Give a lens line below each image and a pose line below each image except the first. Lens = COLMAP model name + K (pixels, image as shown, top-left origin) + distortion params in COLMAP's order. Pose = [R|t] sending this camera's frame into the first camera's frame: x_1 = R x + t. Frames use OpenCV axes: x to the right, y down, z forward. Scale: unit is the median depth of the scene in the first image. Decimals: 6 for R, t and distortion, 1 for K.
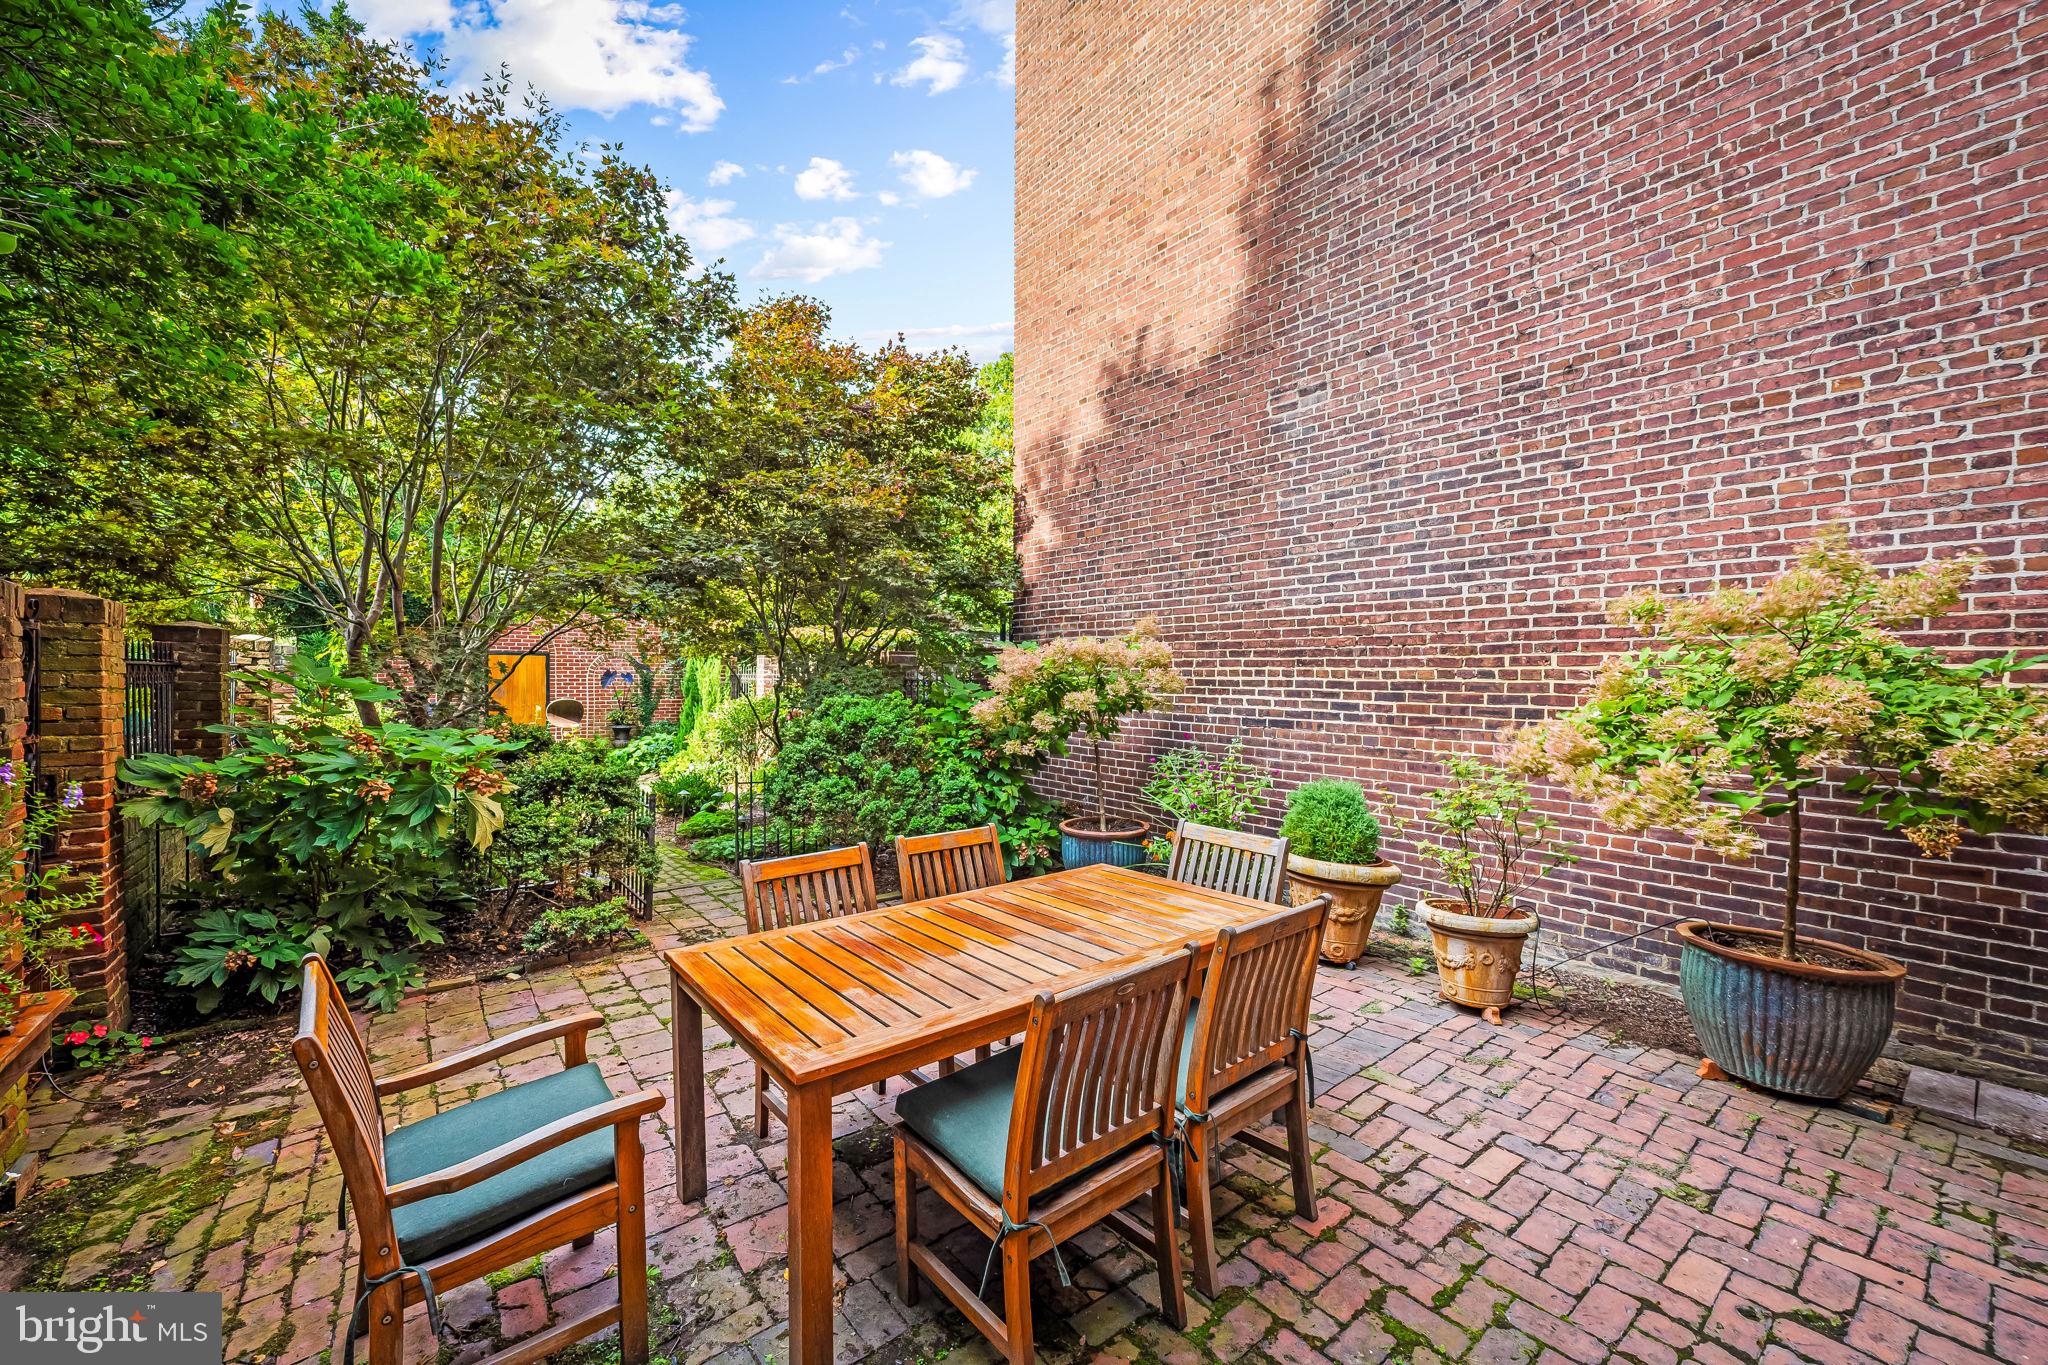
lens RADIAL K [[838.6, 0, 1020.6], [0, 838.6, 657.8], [0, 0, 1]] dist [-0.005097, 0.000484]
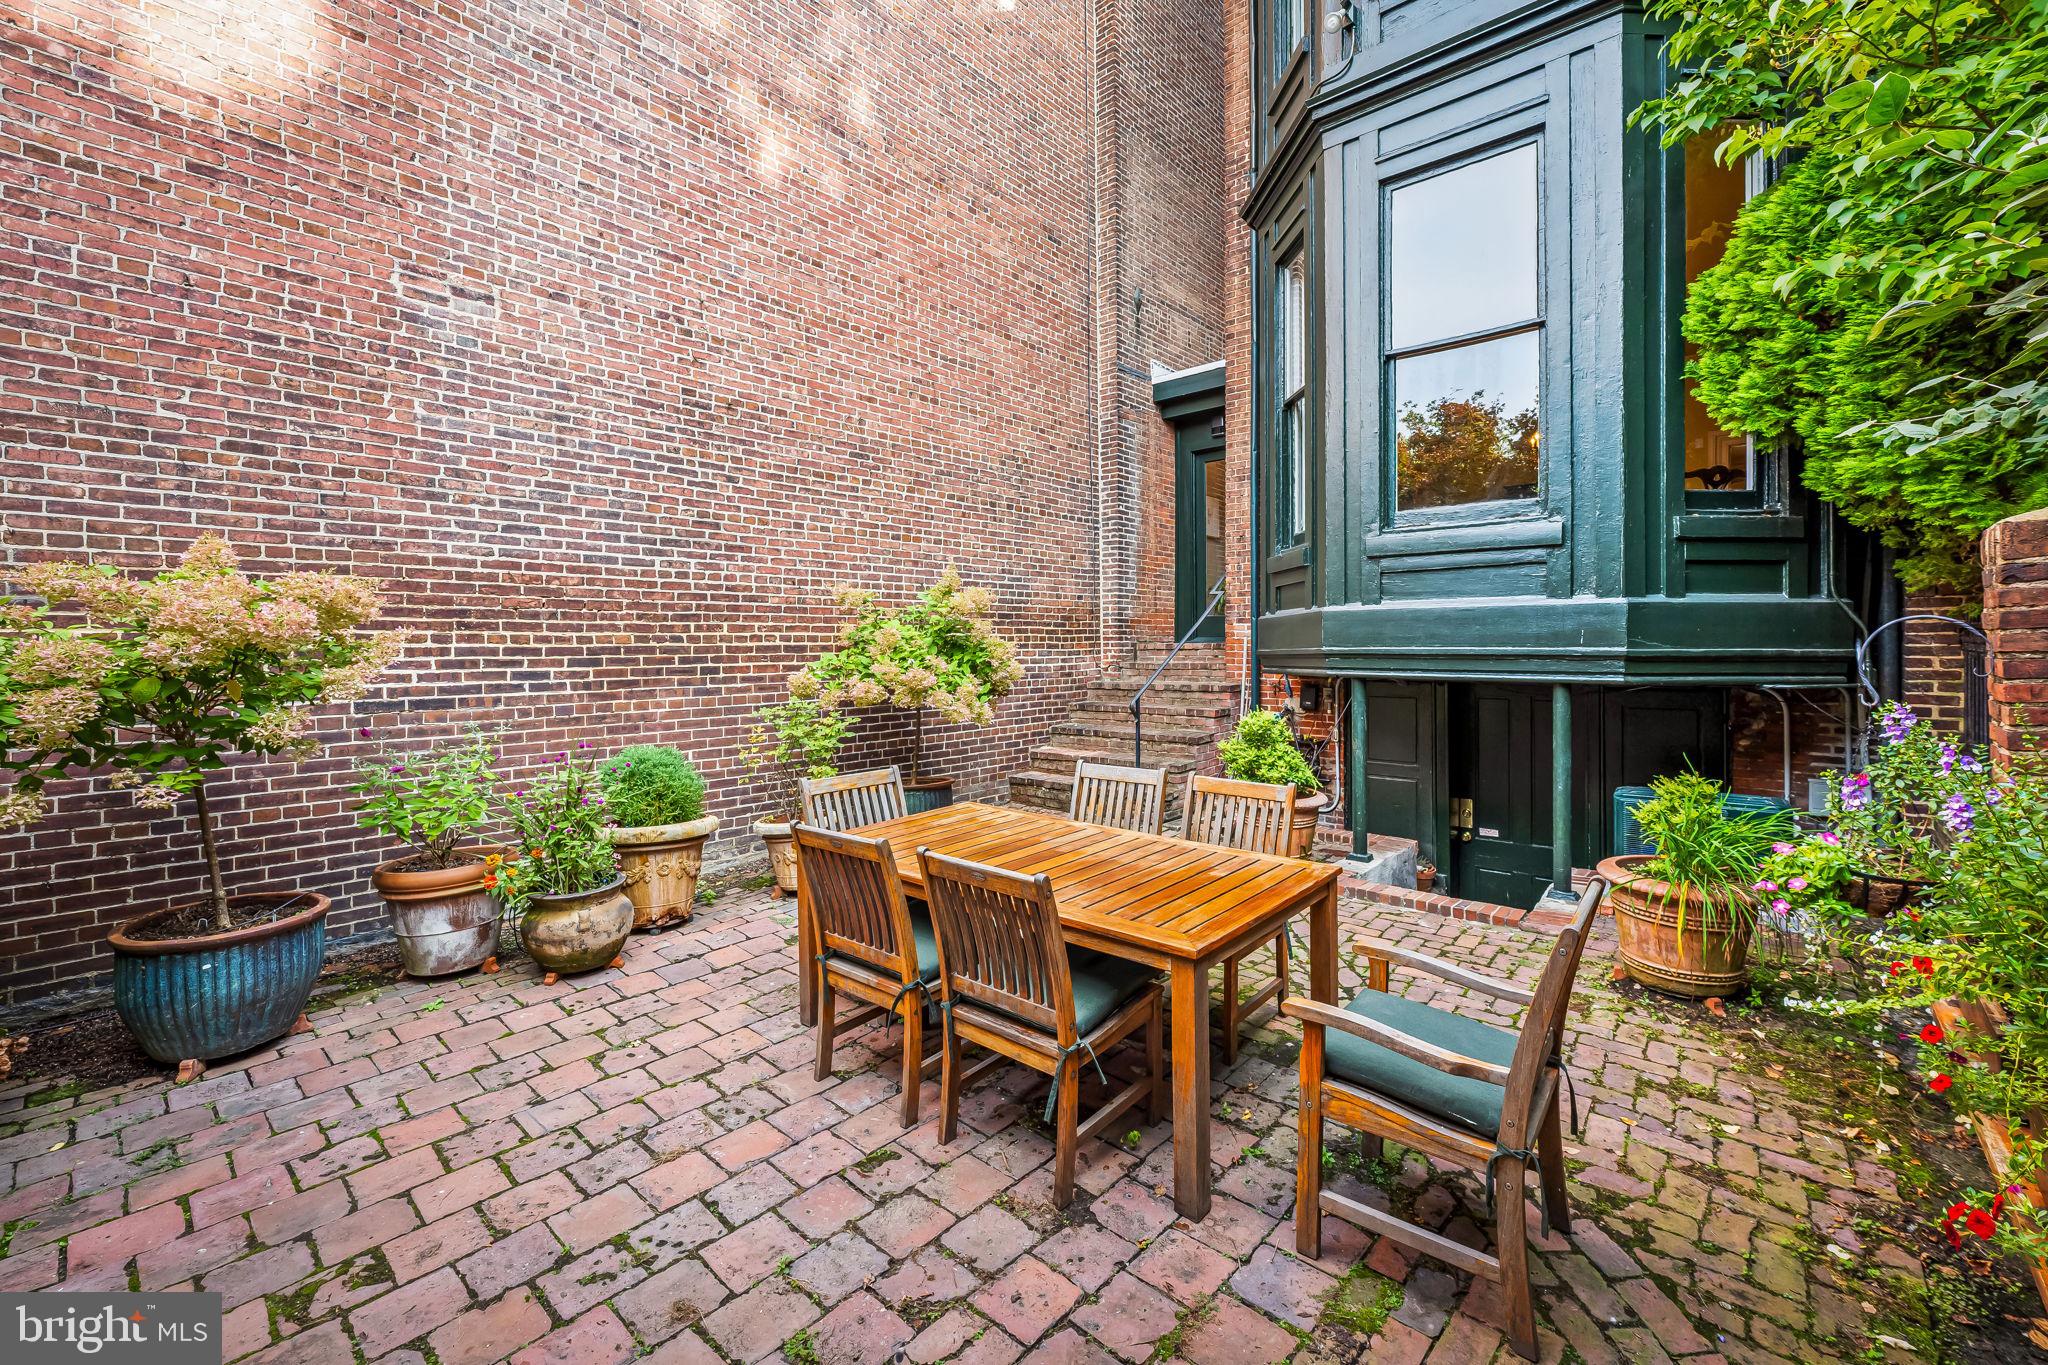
lens RADIAL K [[838.6, 0, 1020.6], [0, 838.6, 657.8], [0, 0, 1]] dist [-0.005097, 0.000484]
pose [[-0.190499, 0.007951, 0.981655, -0.634327], [0.013608, 0.999893, -0.005458, 0.055384], [-0.981593, 0.012319, -0.190587, 0.713572]]
